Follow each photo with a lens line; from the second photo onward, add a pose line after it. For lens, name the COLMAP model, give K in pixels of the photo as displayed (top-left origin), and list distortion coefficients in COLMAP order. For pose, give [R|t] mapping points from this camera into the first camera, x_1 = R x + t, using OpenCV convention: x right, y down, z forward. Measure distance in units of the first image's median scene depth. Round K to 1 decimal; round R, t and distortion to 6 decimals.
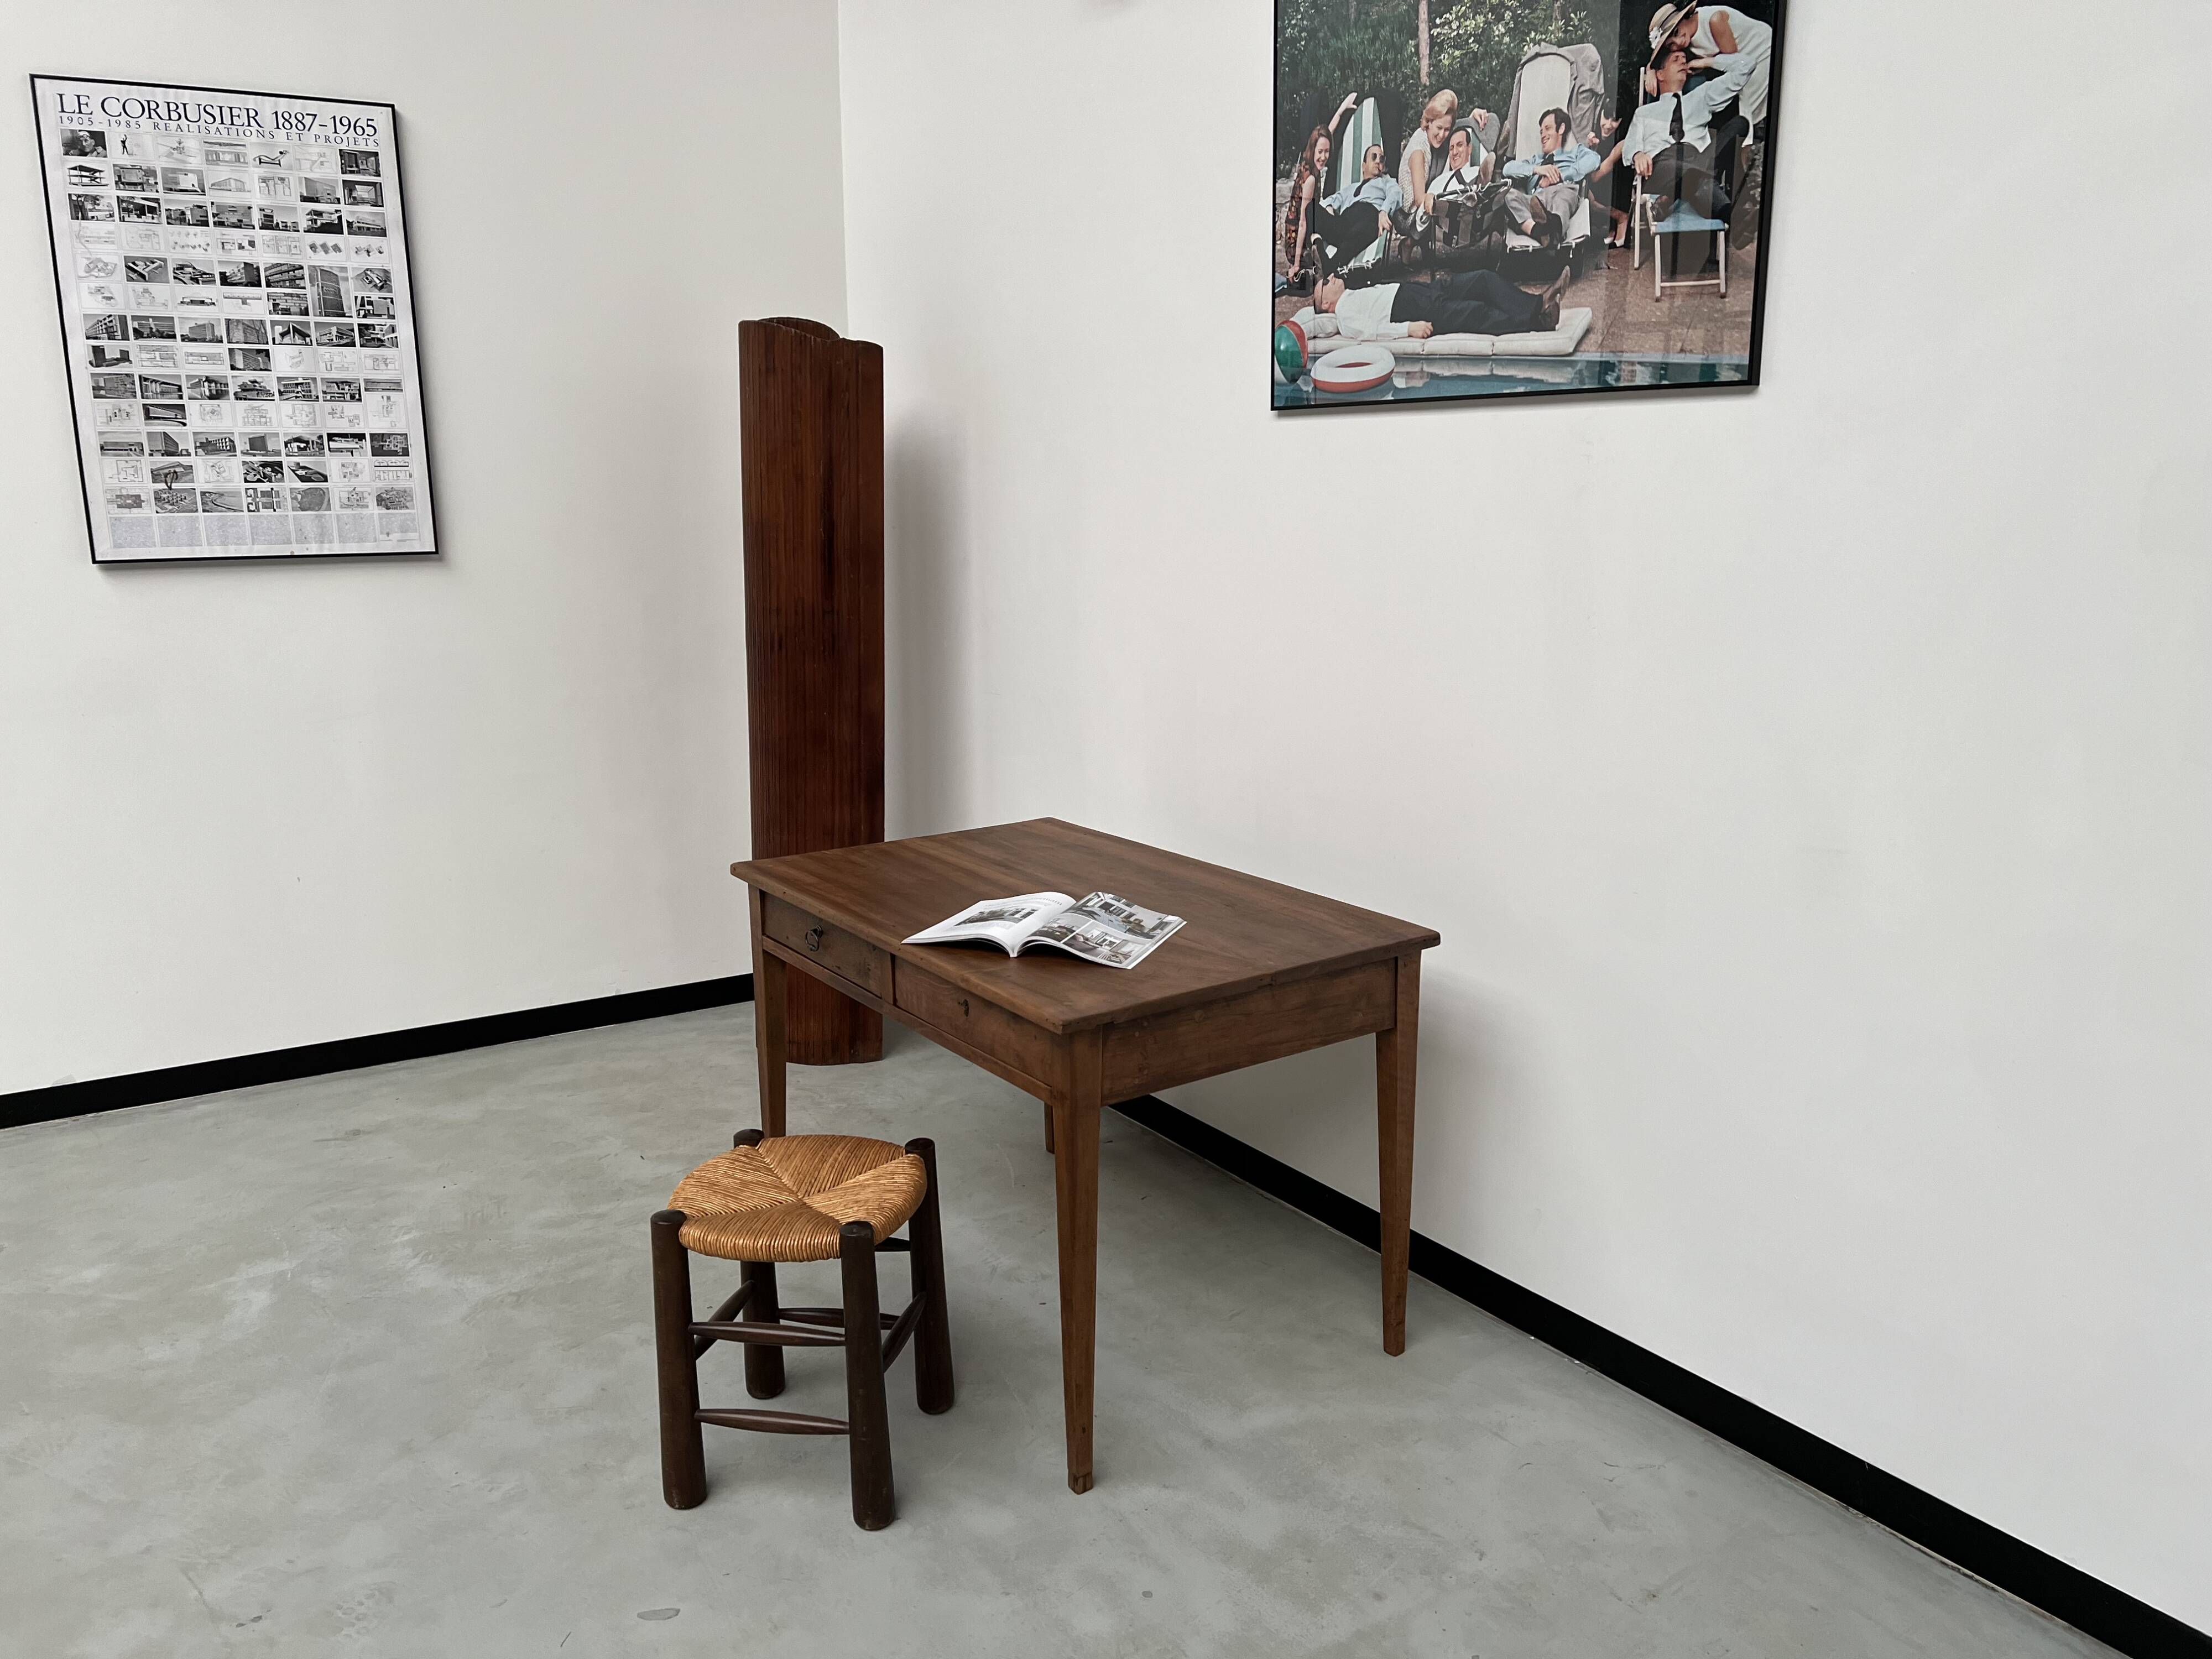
lens RADIAL K [[1671.1, 0, 1107.4], [0, 1671.1, 816.5], [0, 0, 1]] dist [0.064243, -0.074558]
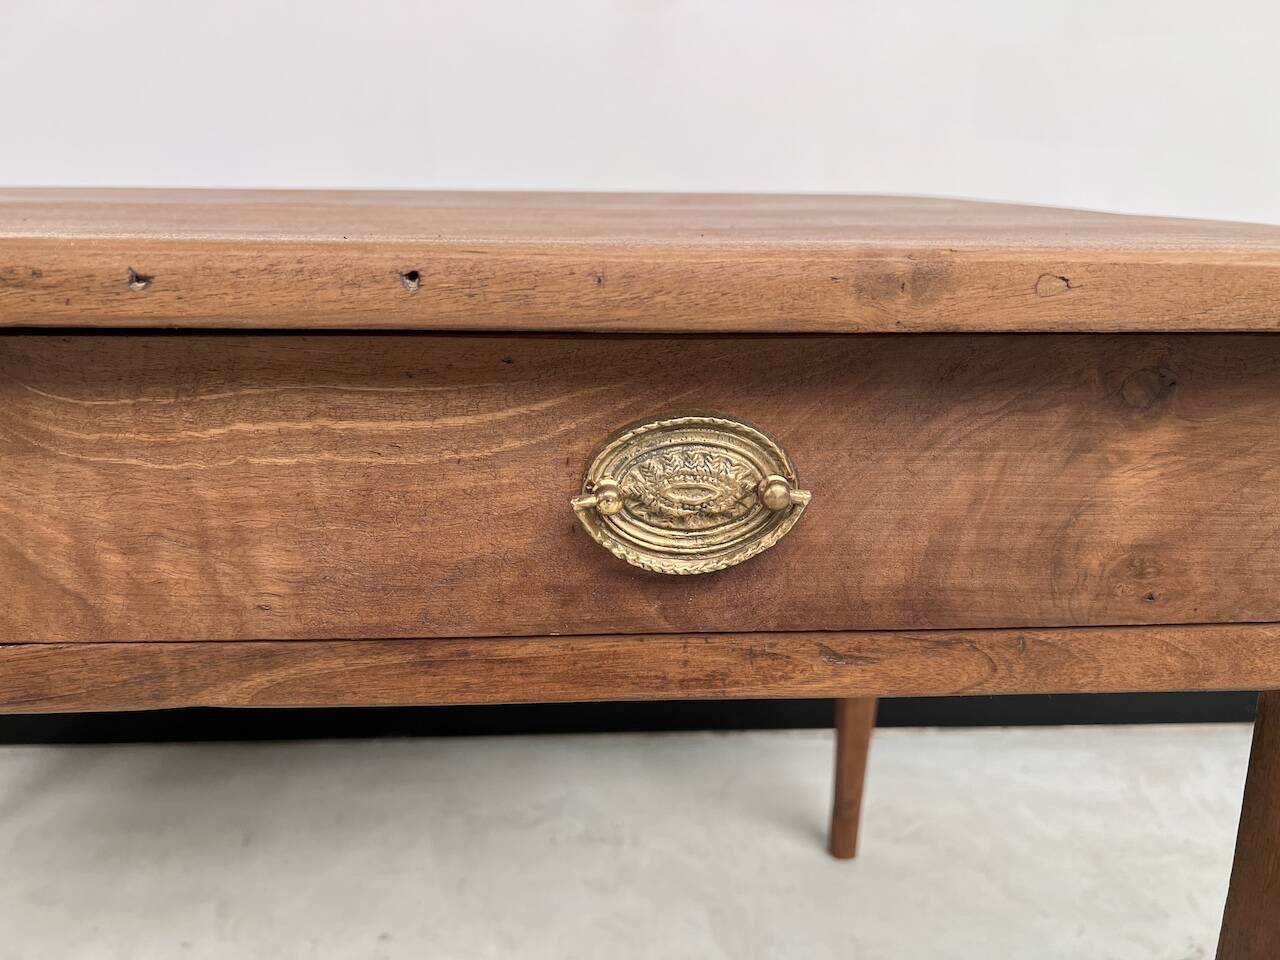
lens RADIAL K [[967.0, 0, 639.4], [0, 967.0, 466.6], [0, 0, 1]] dist [0.064243, -0.074558]
pose [[0.534386, -0.224083, 0.814996, -0.152623], [0.158799, 0.973664, 0.163586, 0.075854], [-0.830190, 0.042002, 0.555896, 0.765517]]
